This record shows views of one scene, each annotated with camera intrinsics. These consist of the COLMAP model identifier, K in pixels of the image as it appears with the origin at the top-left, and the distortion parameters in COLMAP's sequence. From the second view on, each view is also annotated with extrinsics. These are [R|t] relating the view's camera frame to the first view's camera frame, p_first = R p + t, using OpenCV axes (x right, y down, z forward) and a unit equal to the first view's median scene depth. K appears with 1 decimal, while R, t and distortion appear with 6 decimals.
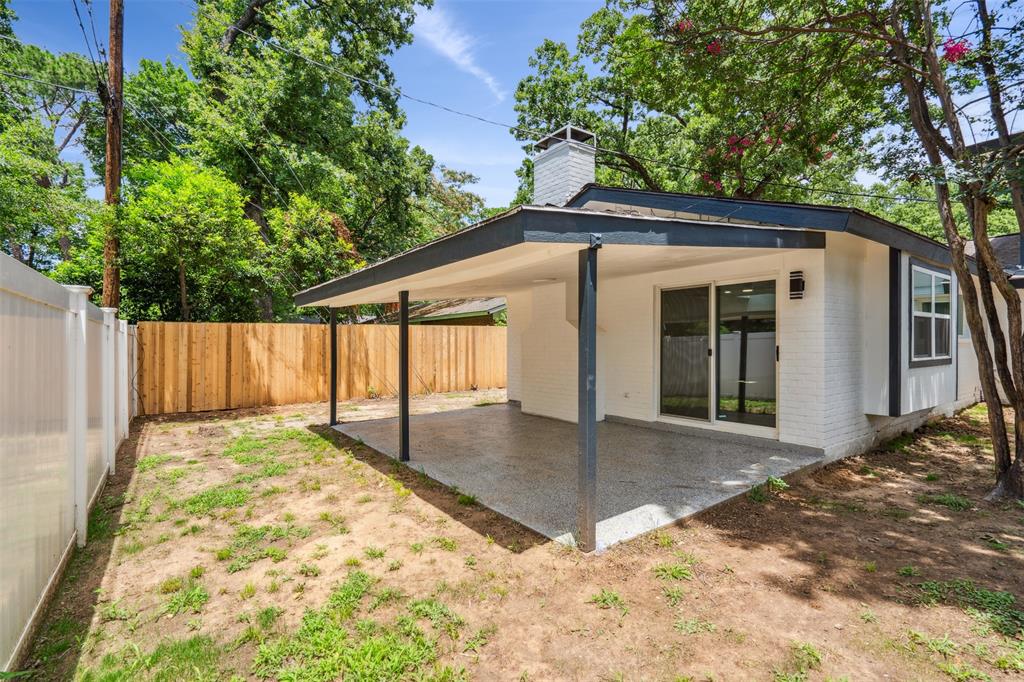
lens RADIAL K [[467.7, 0, 514.2], [0, 467.7, 344.6], [0, 0, 1]] dist [-0.003624, 0.000904]
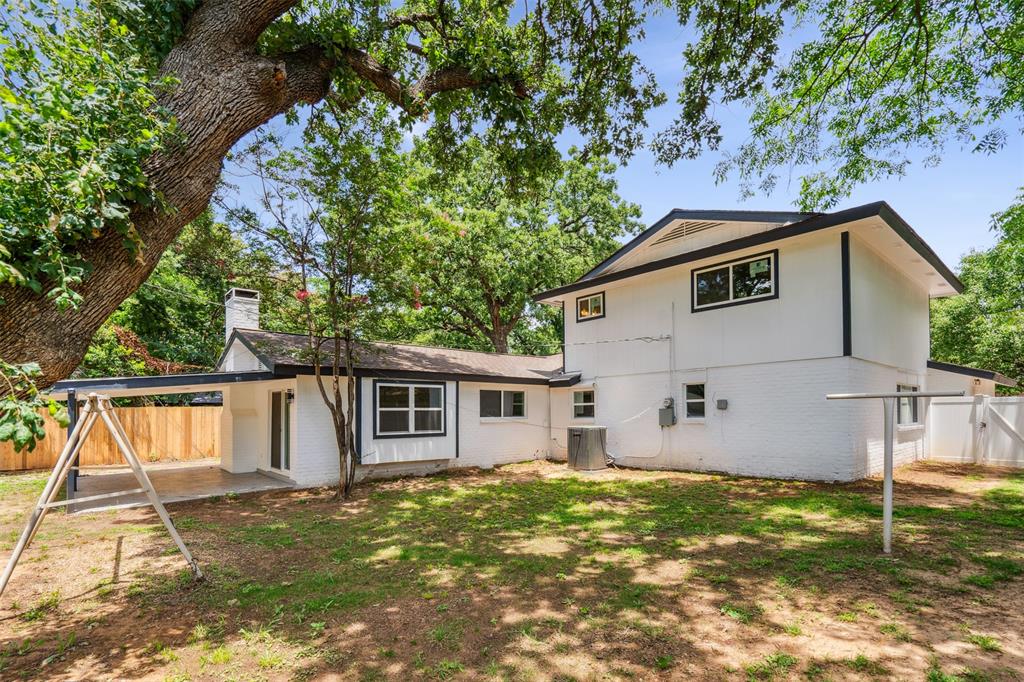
lens RADIAL K [[474.2, 0, 514.8], [0, 474.2, 329.7], [0, 0, 1]] dist [-0.002075, 0.000495]
pose [[0.998184, 0.004717, 0.060053, 0.837230], [0.004670, 0.987868, -0.155224, -0.052077], [-0.060057, 0.155222, 0.986052, -0.580158]]
